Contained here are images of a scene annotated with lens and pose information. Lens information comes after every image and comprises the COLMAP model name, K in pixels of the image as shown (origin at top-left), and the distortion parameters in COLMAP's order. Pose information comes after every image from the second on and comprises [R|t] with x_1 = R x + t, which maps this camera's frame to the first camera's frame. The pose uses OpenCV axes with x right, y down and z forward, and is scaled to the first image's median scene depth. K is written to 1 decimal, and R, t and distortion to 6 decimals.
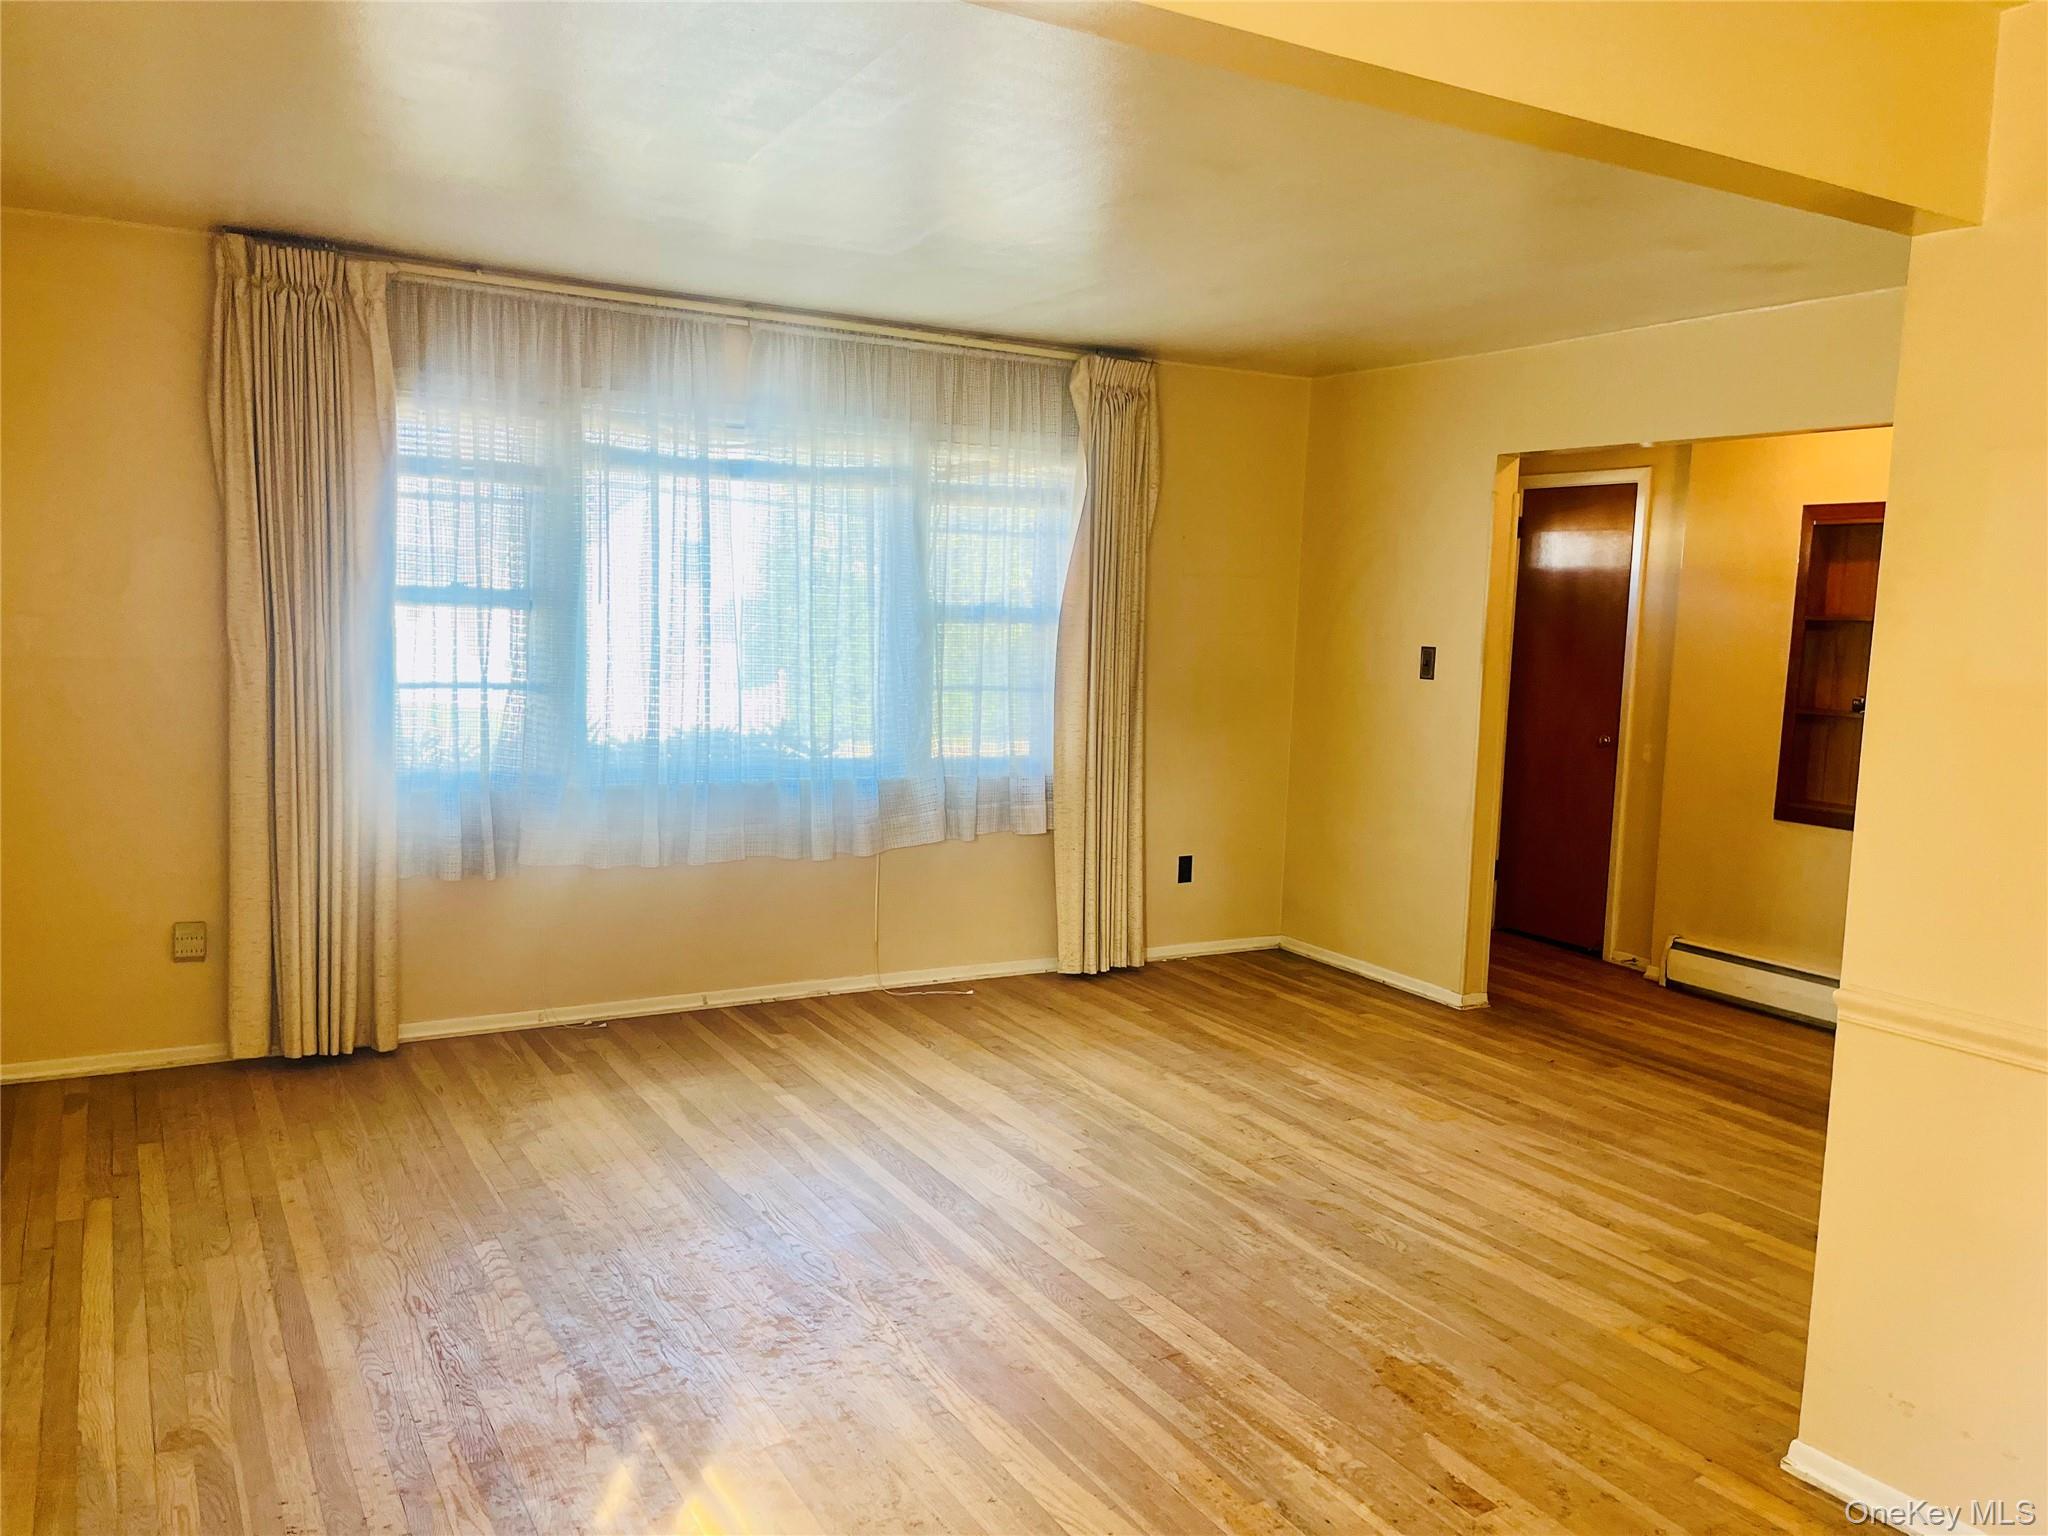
lens RADIAL K [[1534.2, 0, 1024.0], [0, 1534.2, 768.0], [0, 0, 1]] dist [0.079448, -0.117402]
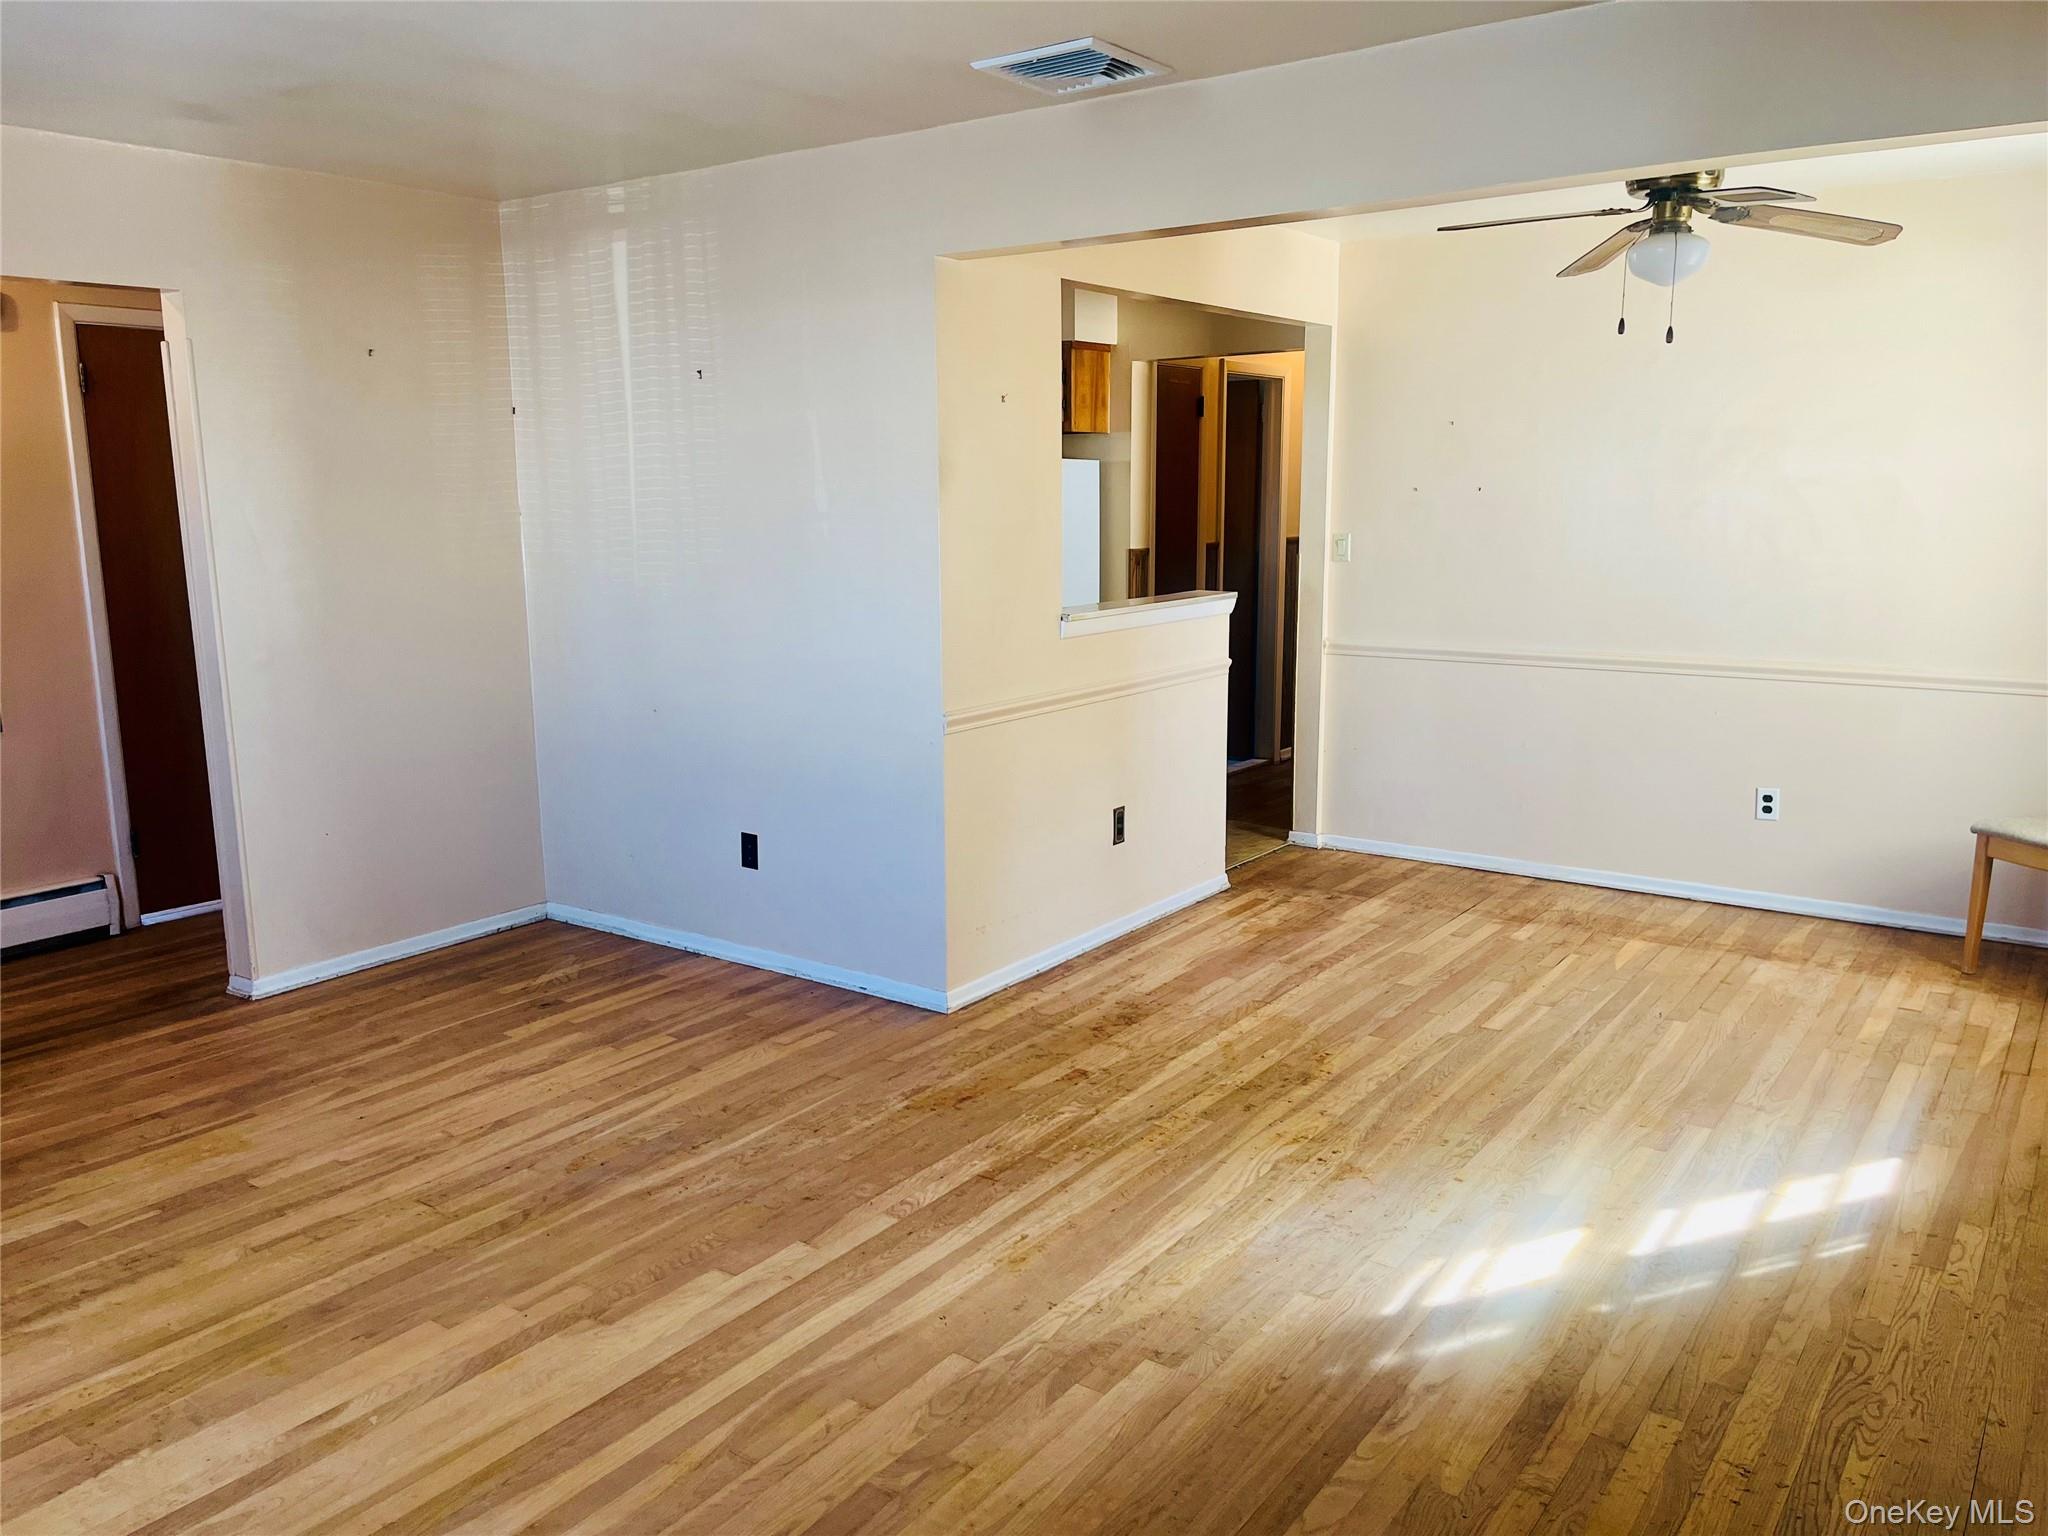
lens RADIAL K [[1534.2, 0, 1024.0], [0, 1534.2, 768.0], [0, 0, 1]] dist [0.079448, -0.117402]
pose [[-0.404953, -0.193636, 0.893598, -0.689030], [0.095650, 0.962984, 0.252017, -0.145771], [-0.909321, 0.187528, -0.371443, 1.082897]]
